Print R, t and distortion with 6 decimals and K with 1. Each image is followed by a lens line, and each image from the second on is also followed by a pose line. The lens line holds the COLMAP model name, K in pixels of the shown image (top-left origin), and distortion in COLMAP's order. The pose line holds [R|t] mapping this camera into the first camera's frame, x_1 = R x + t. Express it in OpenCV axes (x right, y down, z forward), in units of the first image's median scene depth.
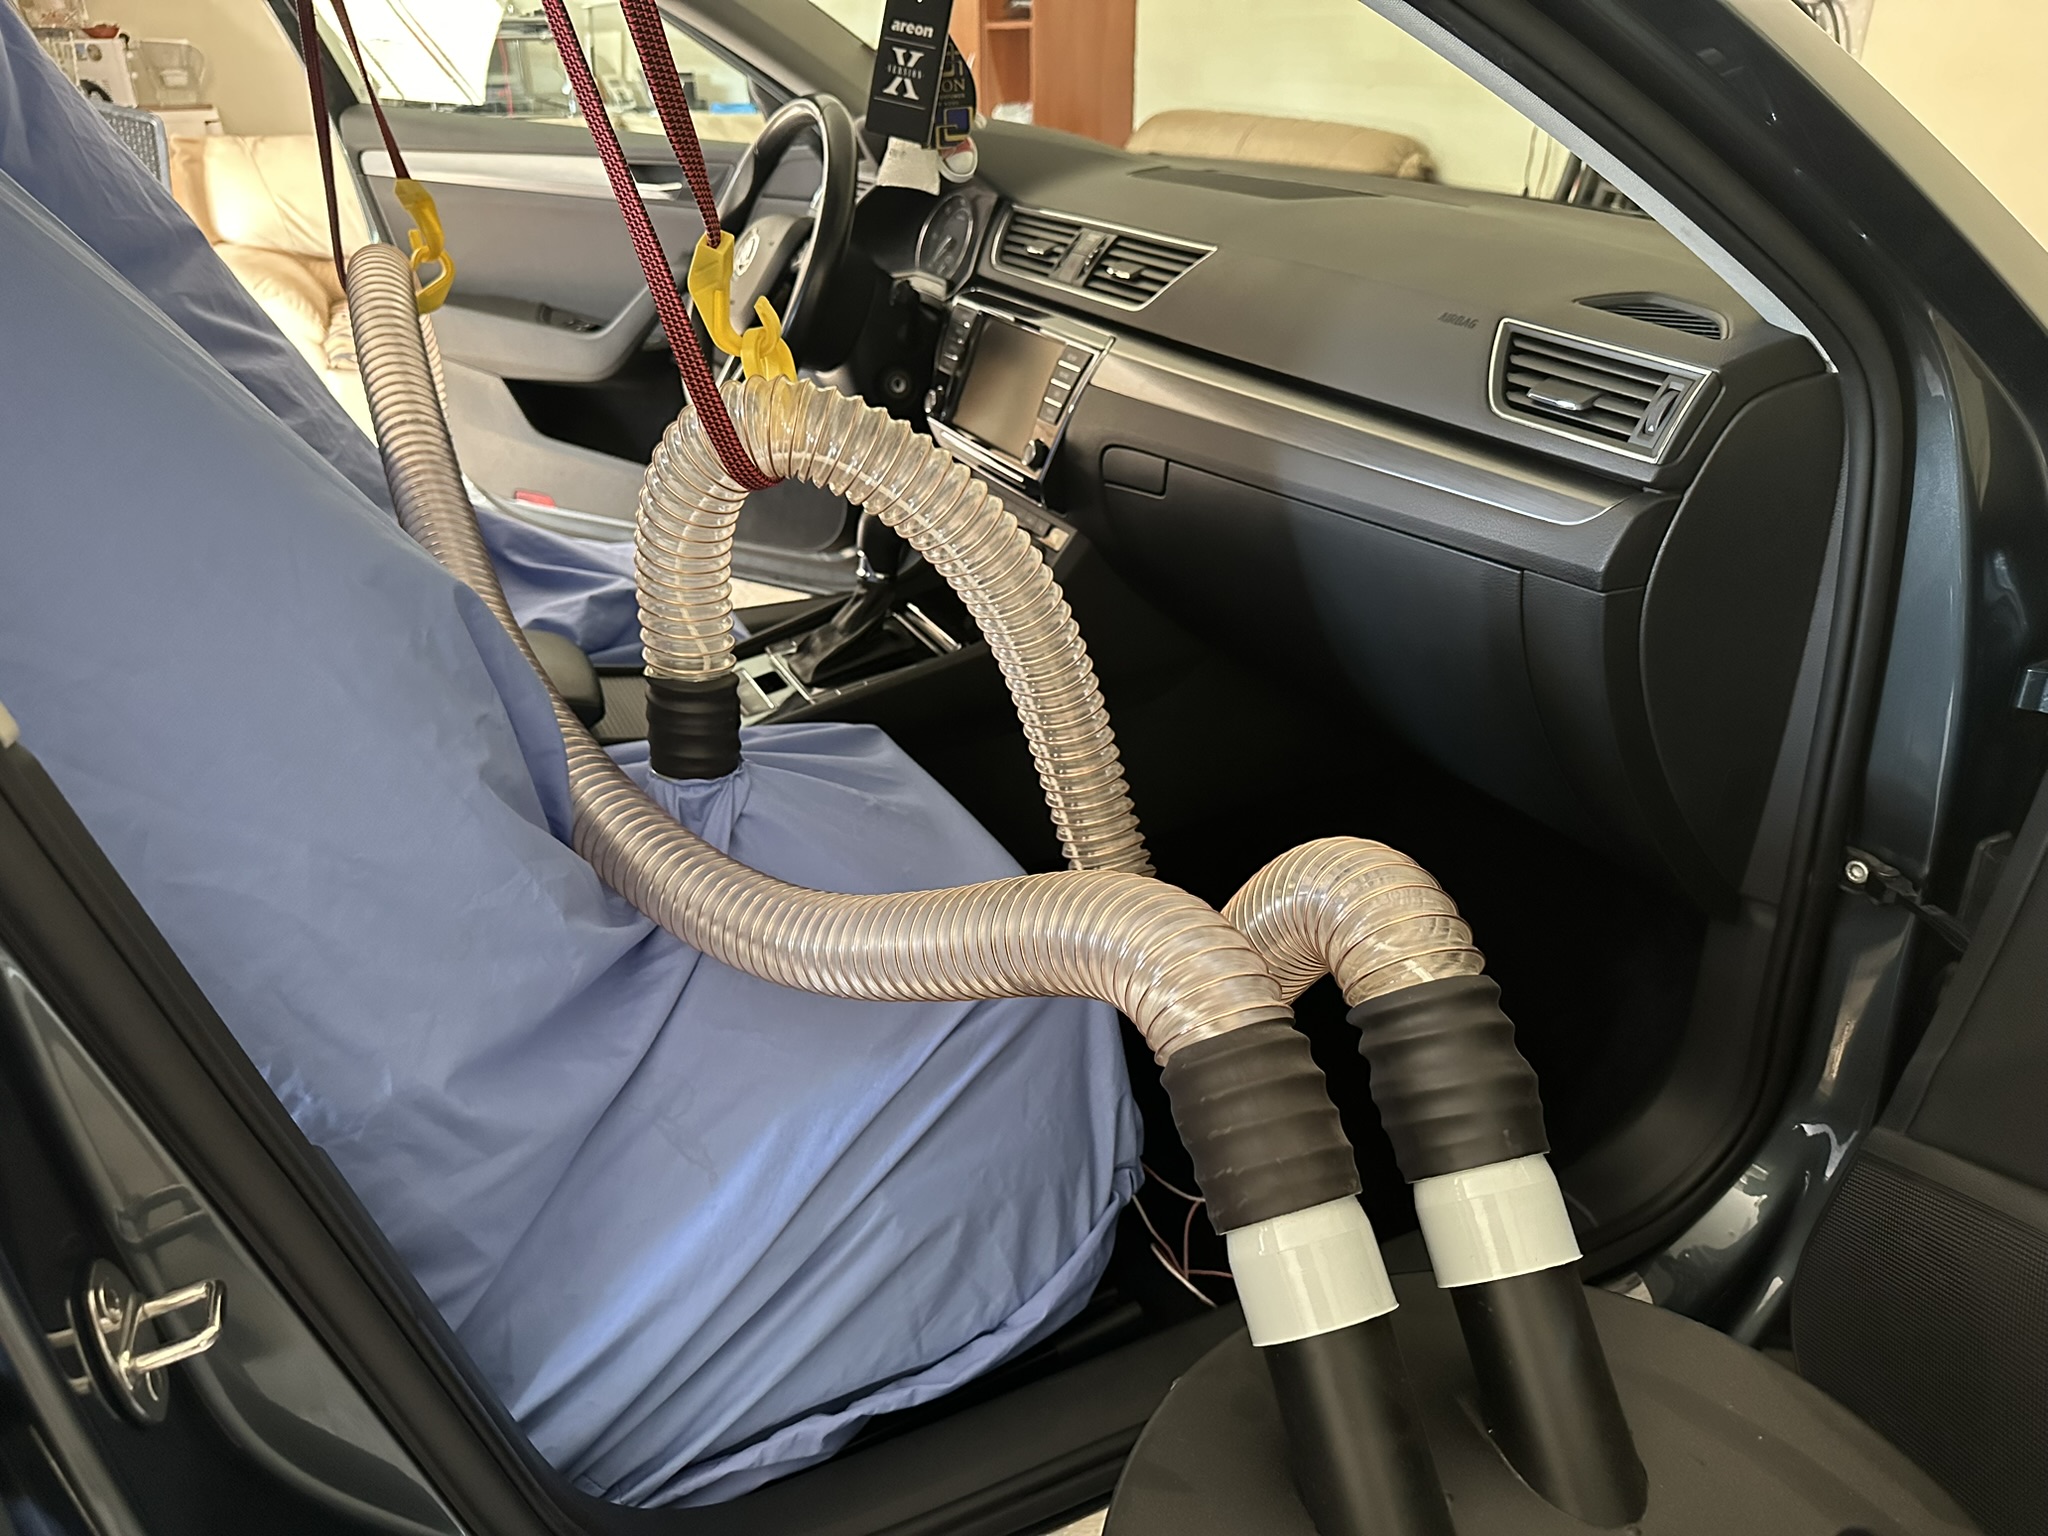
lens RADIAL K [[1444.8, 0, 1016.9], [0, 1444.8, 759.6], [0, 0, 1]] dist [0.062039, -0.076115]
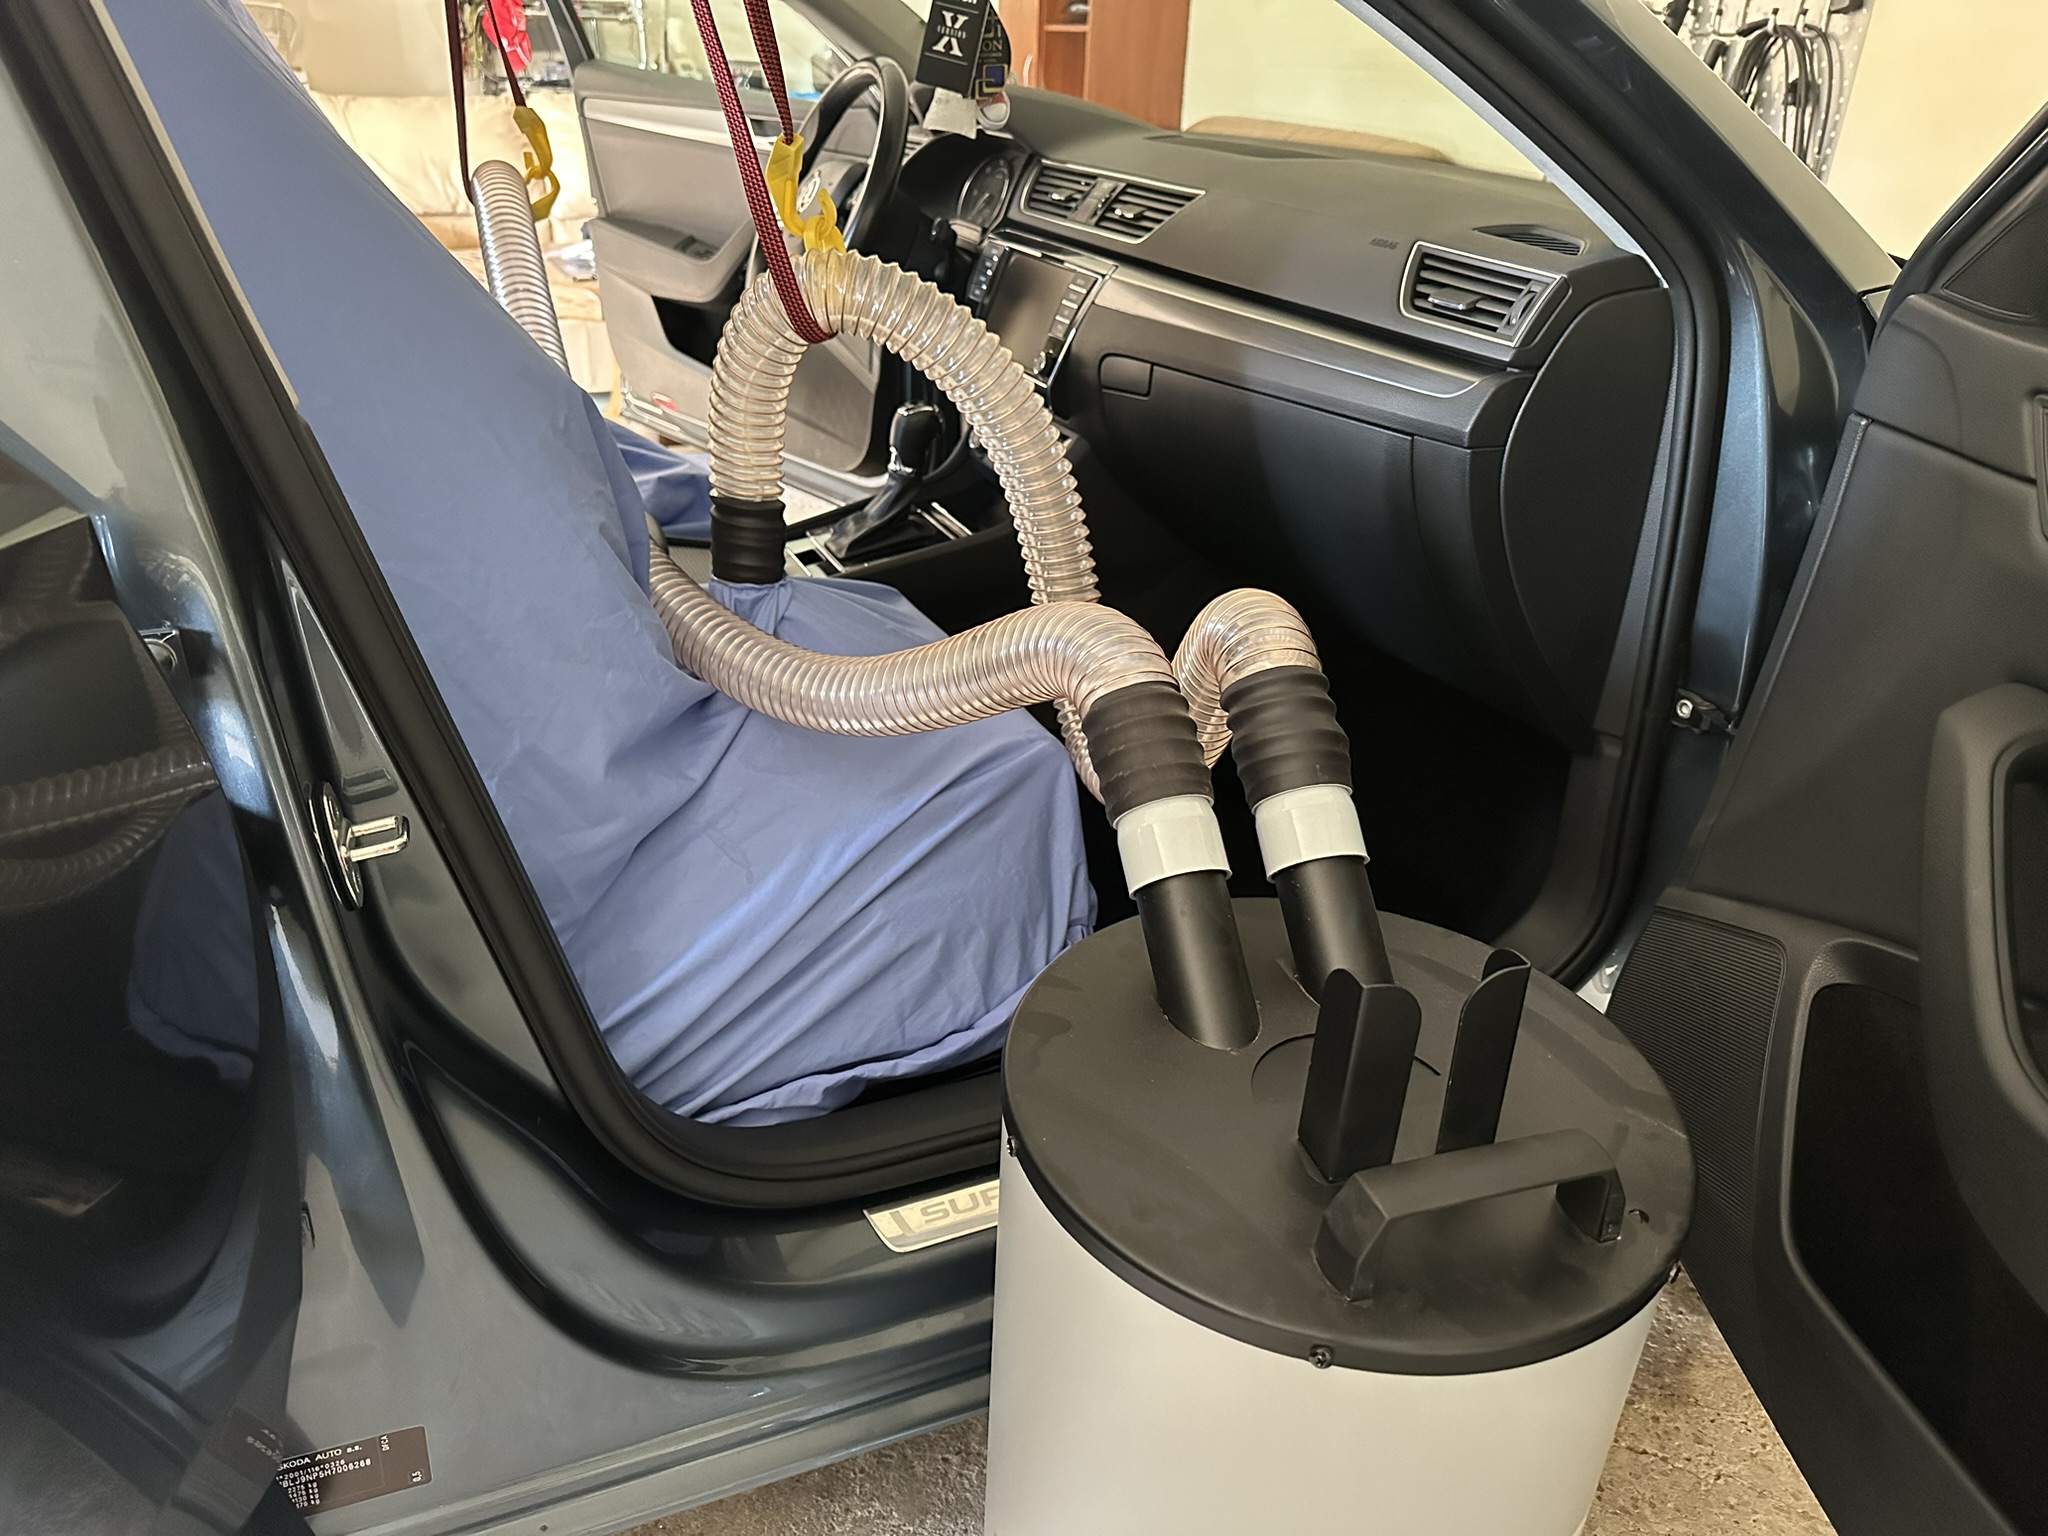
lens RADIAL K [[1446.1, 0, 1024.0], [0, 1446.1, 768.0], [0, 0, 1]] dist [0.066532, -0.082777]
pose [[0.998419, 0.054721, -0.012825, 0.034795], [-0.054757, 0.998497, -0.002453, 0.146137], [0.012672, 0.003152, 0.999915, -0.216133]]
